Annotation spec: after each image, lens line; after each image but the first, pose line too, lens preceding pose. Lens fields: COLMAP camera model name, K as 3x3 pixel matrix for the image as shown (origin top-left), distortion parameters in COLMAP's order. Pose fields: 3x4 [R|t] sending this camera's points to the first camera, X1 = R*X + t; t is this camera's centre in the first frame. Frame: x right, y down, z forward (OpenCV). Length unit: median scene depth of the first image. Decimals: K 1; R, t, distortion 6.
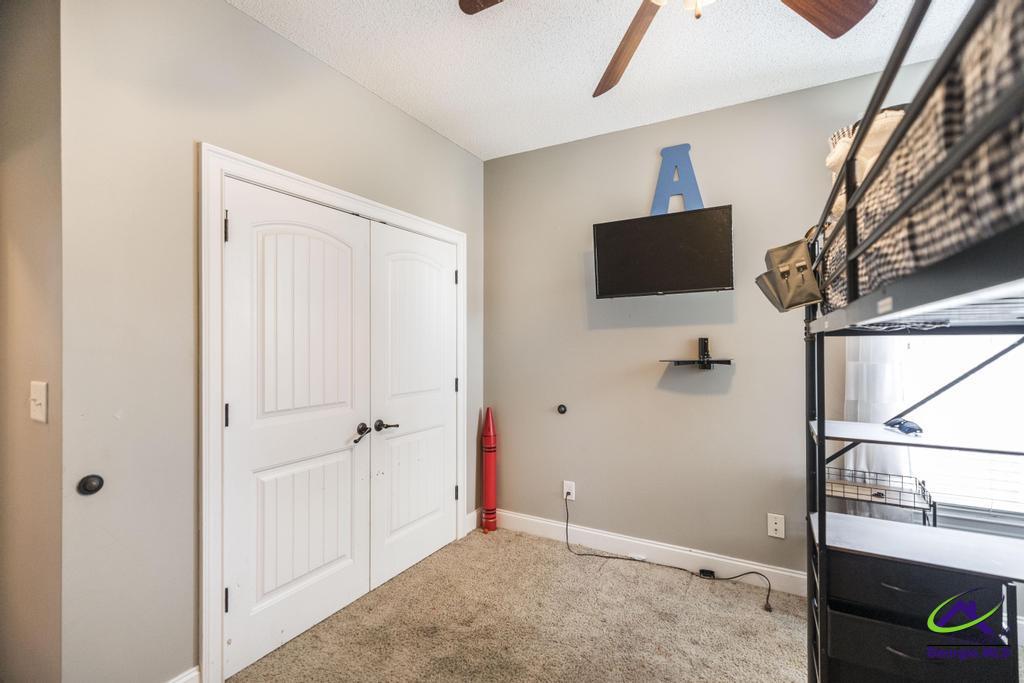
lens RADIAL K [[466.7, 0, 519.1], [0, 466.7, 339.8], [0, 0, 1]] dist [0.003865, 0.000294]
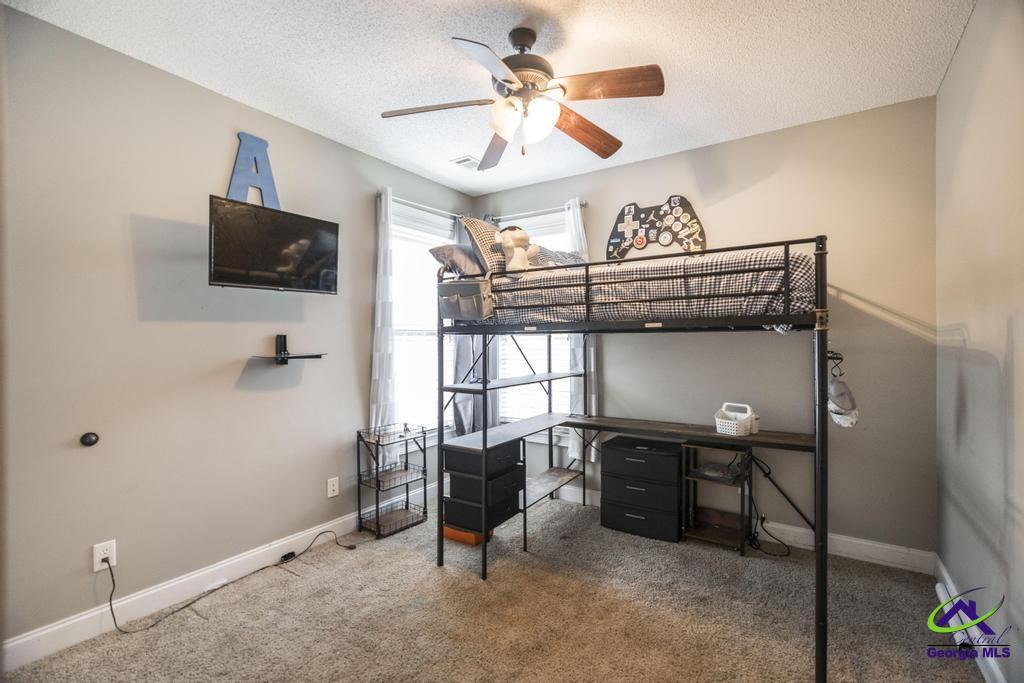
lens RADIAL K [[466.7, 0, 522.2], [0, 466.7, 340.2], [0, 0, 1]] dist [0.003865, 0.000294]
pose [[0.065283, 0.003089, 0.997862, -0.615413], [0.001770, 0.999993, -0.003212, 0.012517], [-0.997865, 0.001976, 0.065277, 0.393799]]
